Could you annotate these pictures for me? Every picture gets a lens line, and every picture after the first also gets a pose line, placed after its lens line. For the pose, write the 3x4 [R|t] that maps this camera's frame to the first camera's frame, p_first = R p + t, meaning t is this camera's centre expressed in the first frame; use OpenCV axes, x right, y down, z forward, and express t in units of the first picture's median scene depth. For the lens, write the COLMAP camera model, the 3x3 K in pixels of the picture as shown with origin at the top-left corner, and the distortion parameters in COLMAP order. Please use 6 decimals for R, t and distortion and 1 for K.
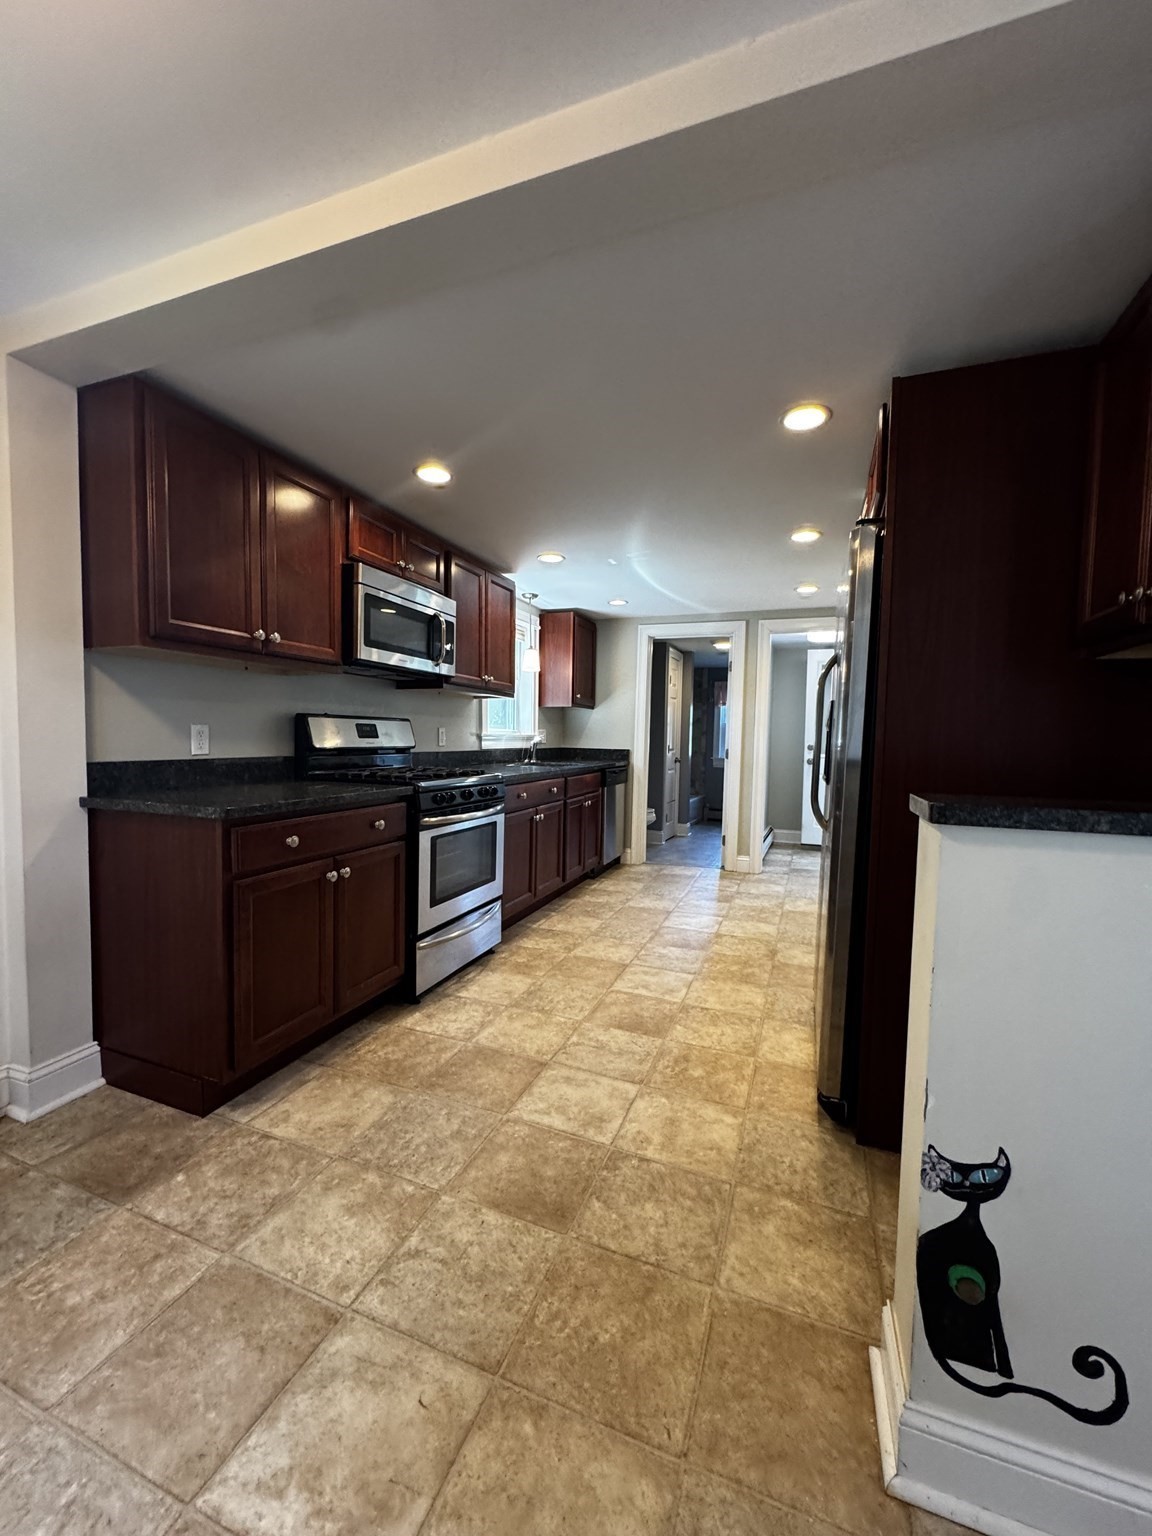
lens RADIAL K [[618.0, 0, 578.2], [0, 618.0, 767.0], [0, 0, 1]] dist [-0.004601, 0.000462]
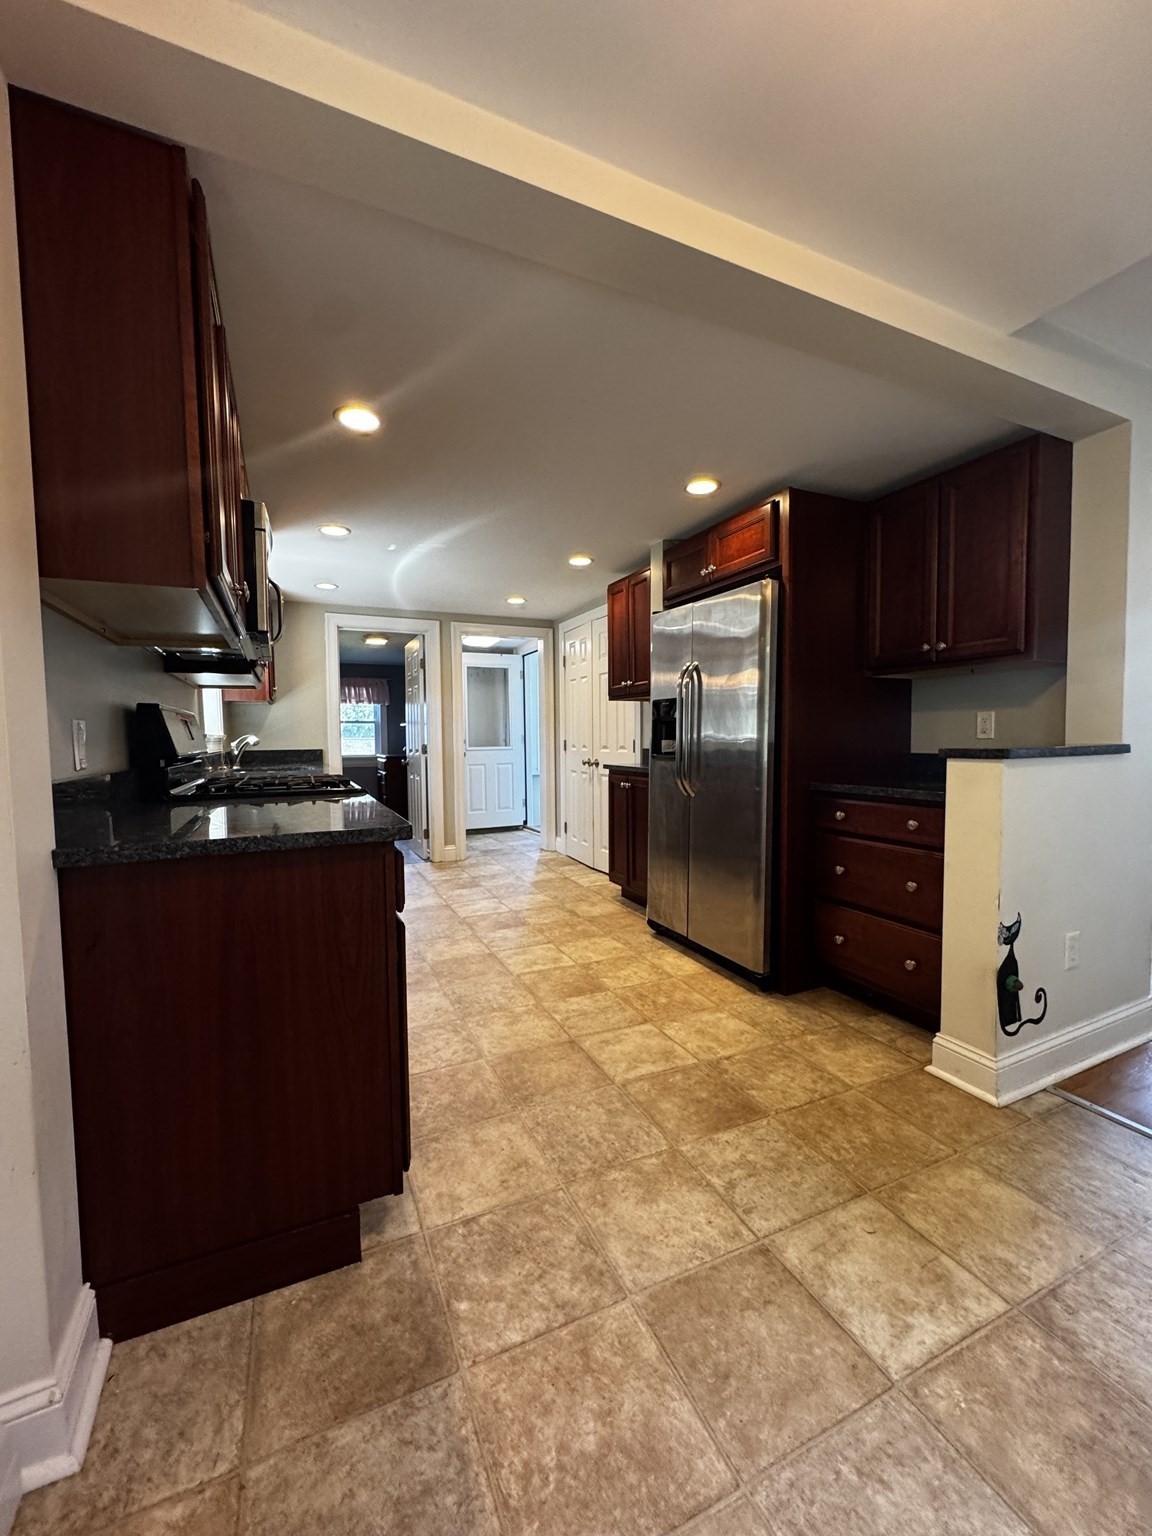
lens RADIAL K [[617.9, 0, 578.8], [0, 617.9, 768.6], [0, 0, 1]] dist [-0.005251, 0.000175]
pose [[0.695146, -0.065244, 0.715902, -0.924020], [0.062515, 0.997587, 0.030214, -0.012049], [-0.716146, 0.023752, 0.697547, 0.305138]]
